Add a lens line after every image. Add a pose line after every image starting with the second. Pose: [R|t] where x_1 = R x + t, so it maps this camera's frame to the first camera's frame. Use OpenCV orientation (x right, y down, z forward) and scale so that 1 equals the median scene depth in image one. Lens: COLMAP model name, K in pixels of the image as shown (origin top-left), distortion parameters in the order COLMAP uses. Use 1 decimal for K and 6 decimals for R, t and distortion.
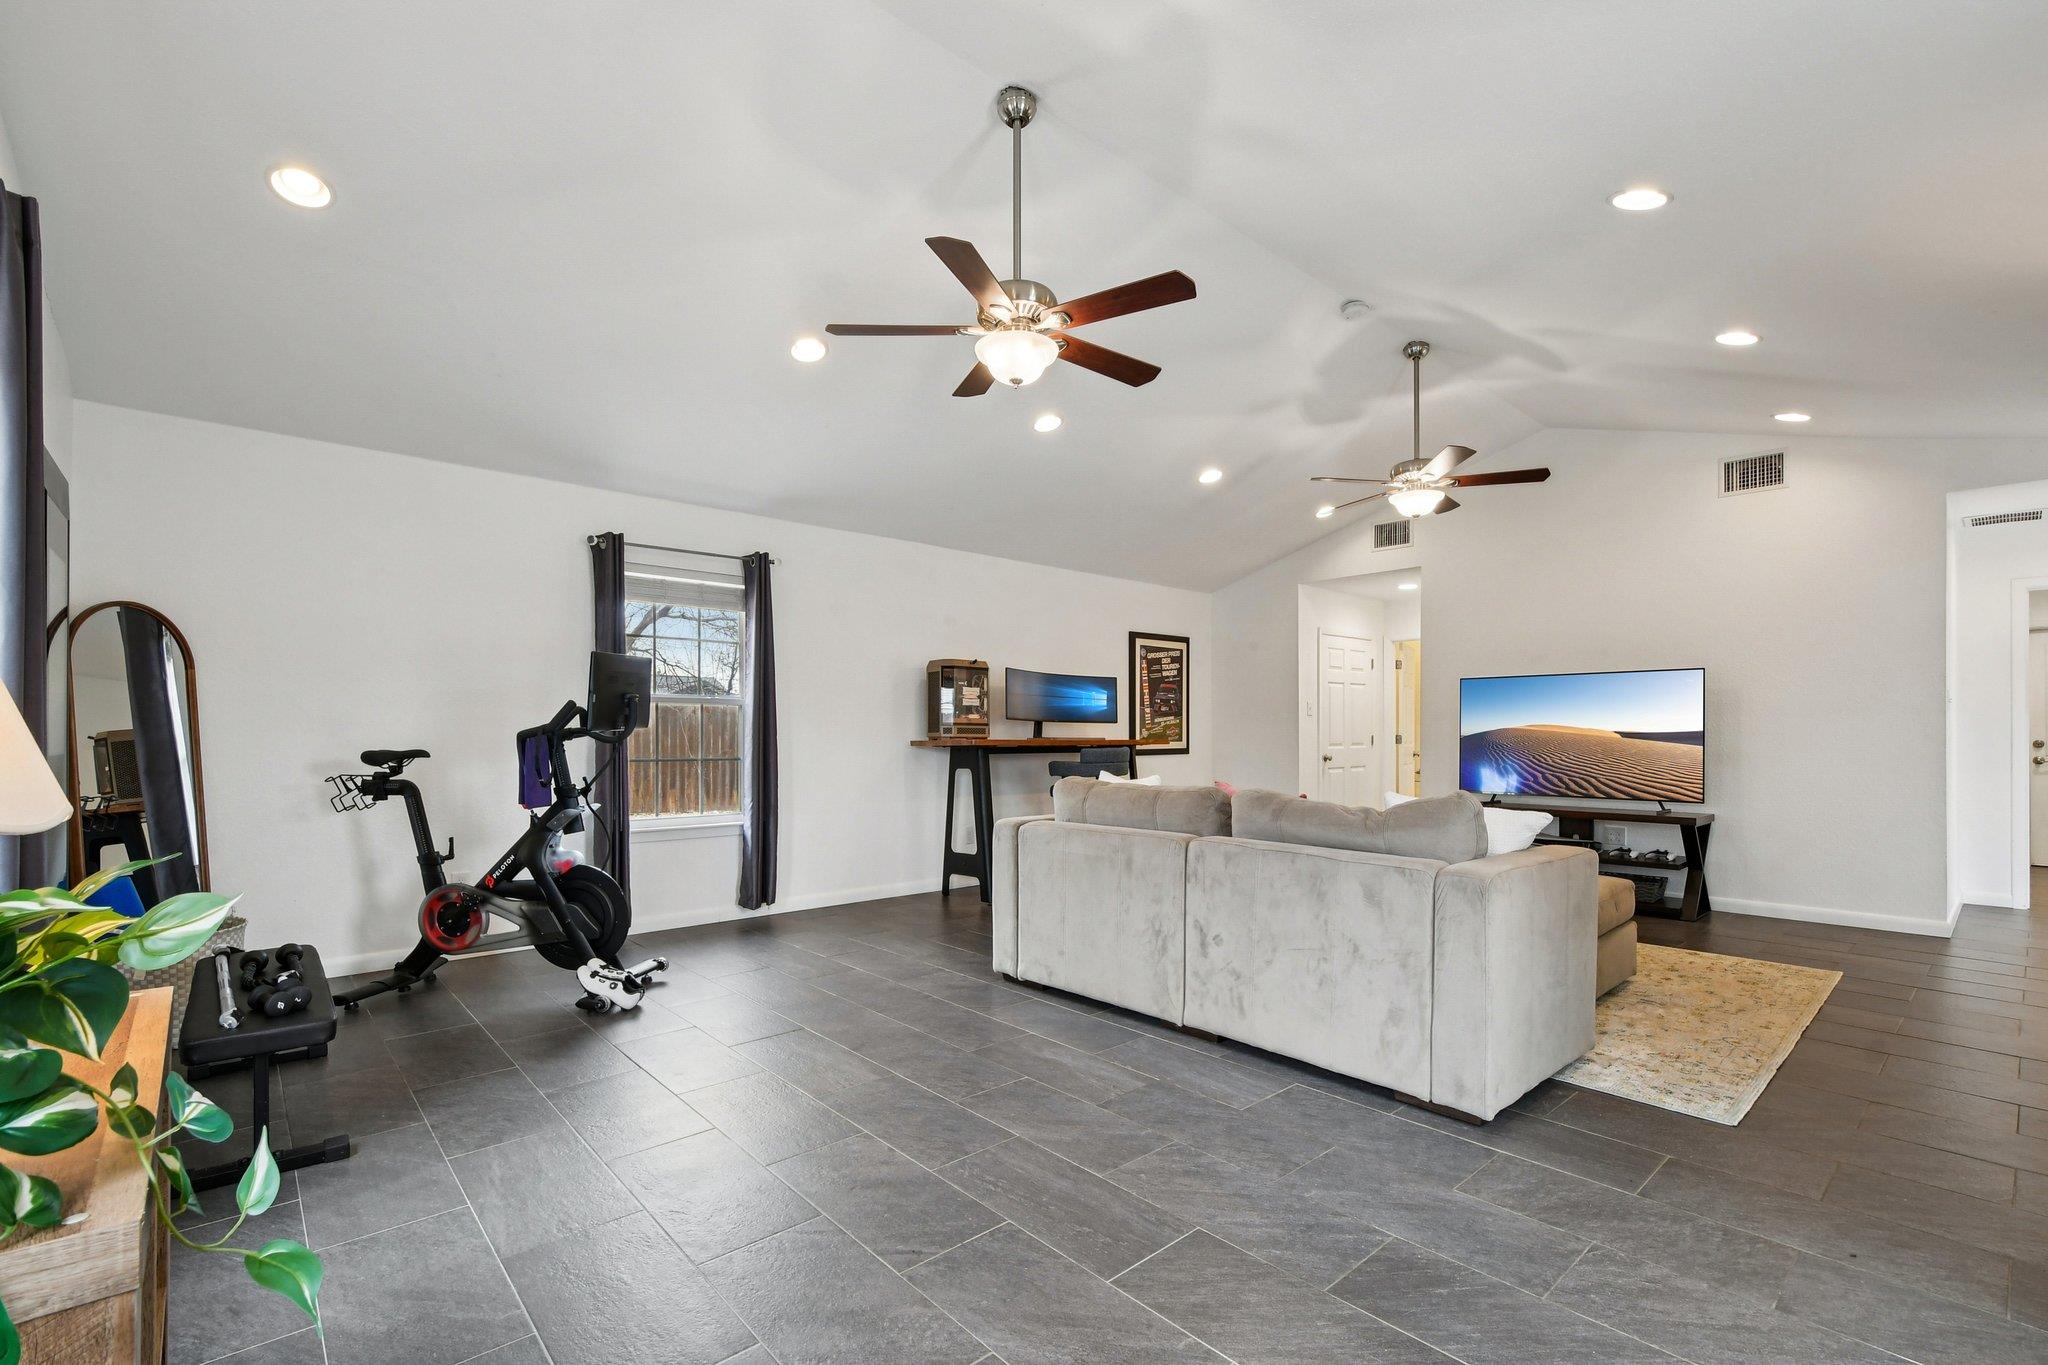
lens RADIAL K [[876.9, 0, 1036.5], [0, 876.9, 745.5], [0, 0, 1]] dist [0.027500, 0.000051]
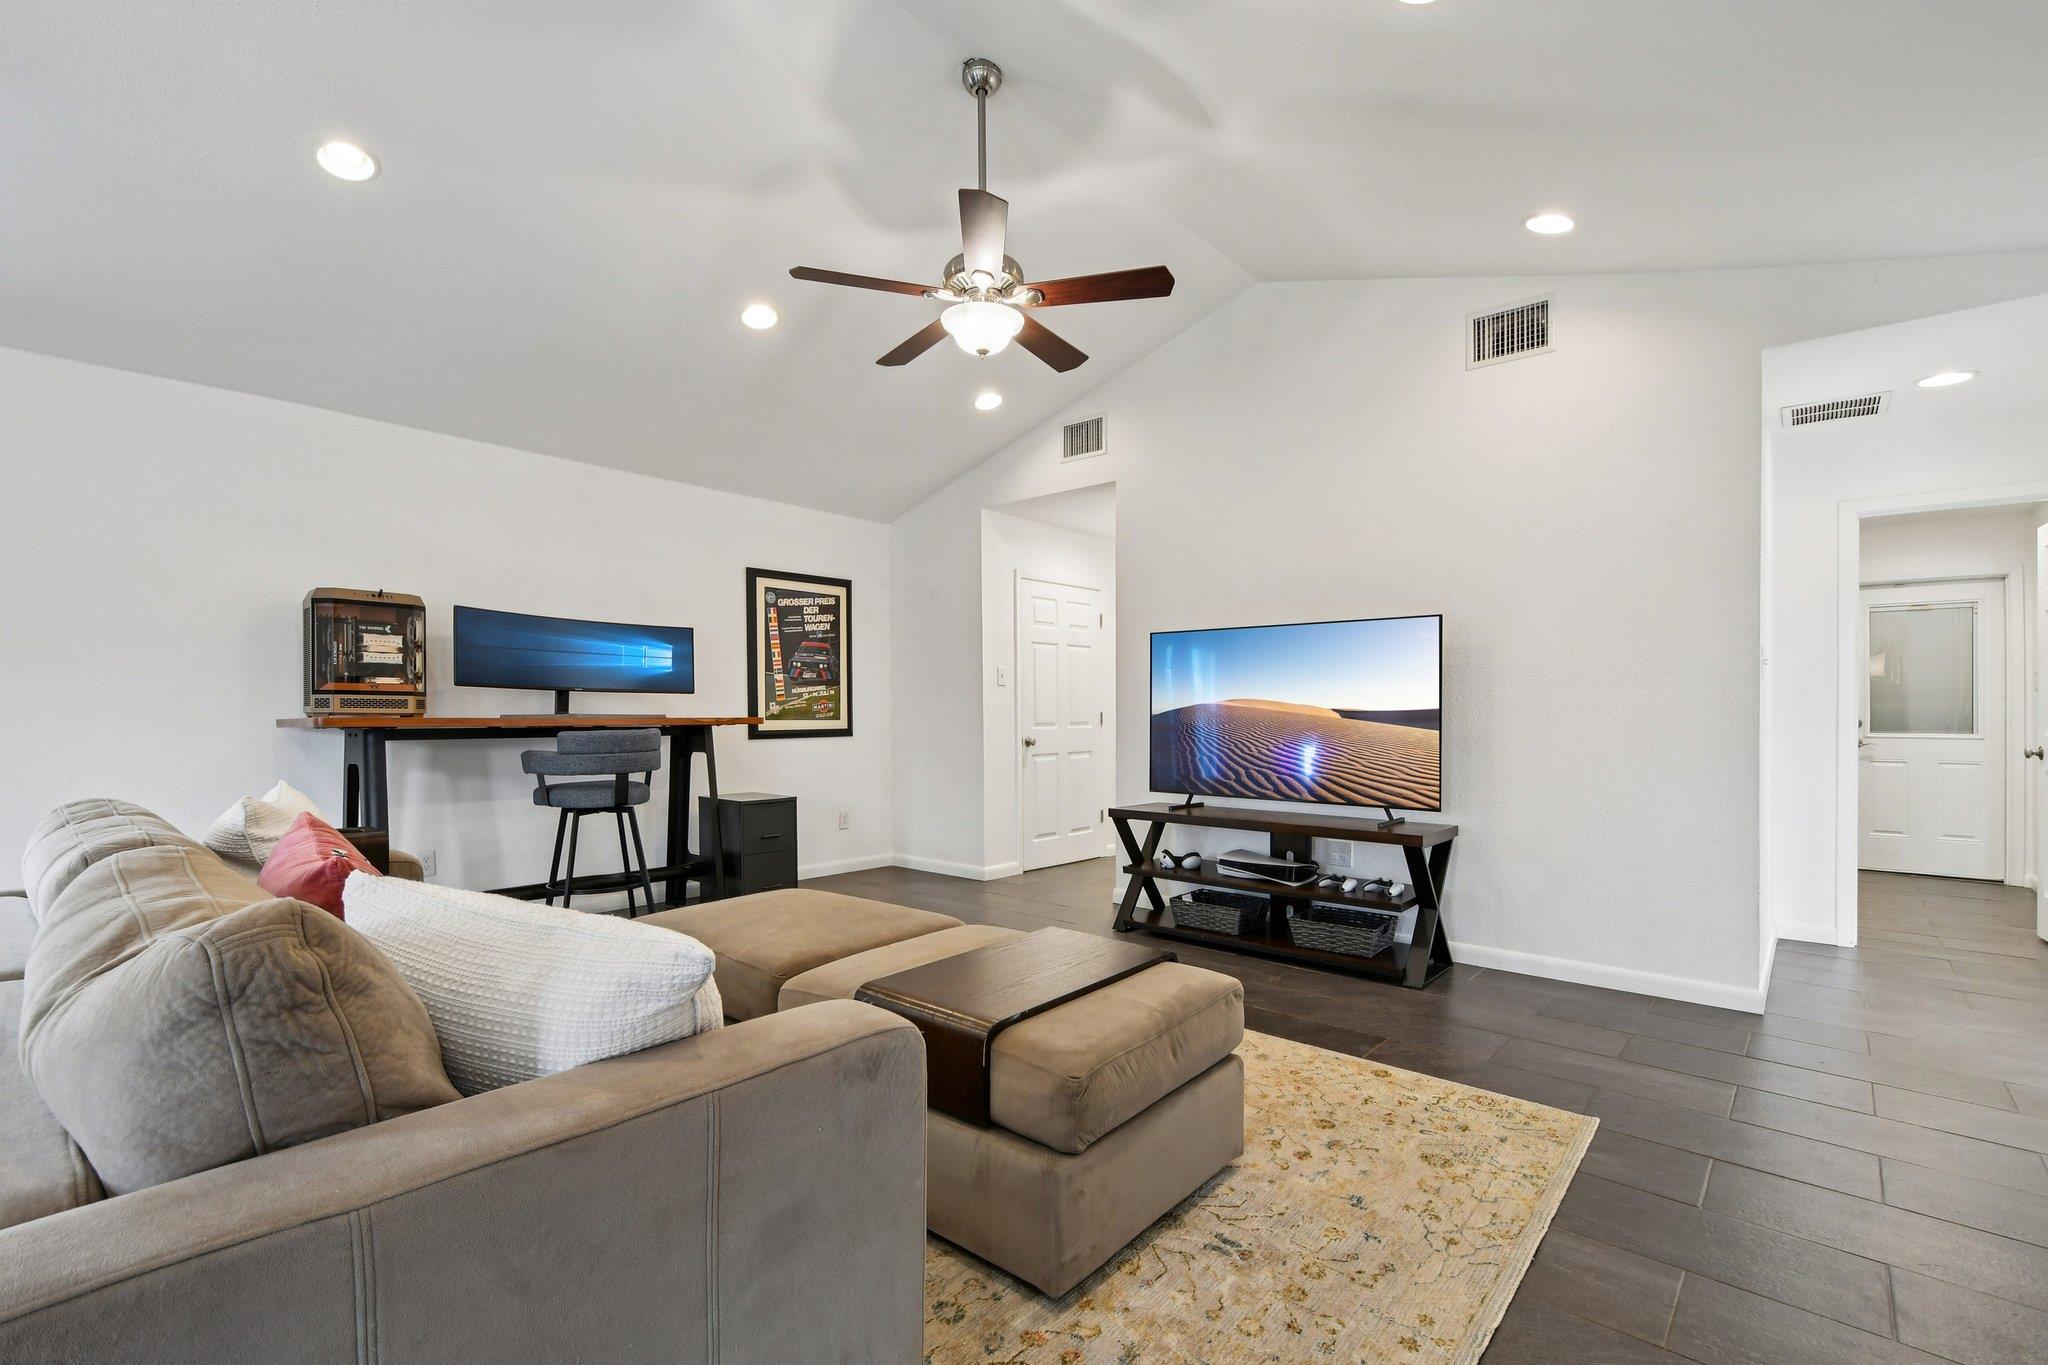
lens RADIAL K [[912.6, 0, 1000.9], [0, 912.6, 732.7], [0, 0, 1]] dist [0.041727, 0.000060]
pose [[0.995021, 0.001405, 0.099656, 0.283833], [-0.002726, 0.999910, 0.013117, -0.005179], [-0.099629, -0.013324, 0.994935, 0.268867]]
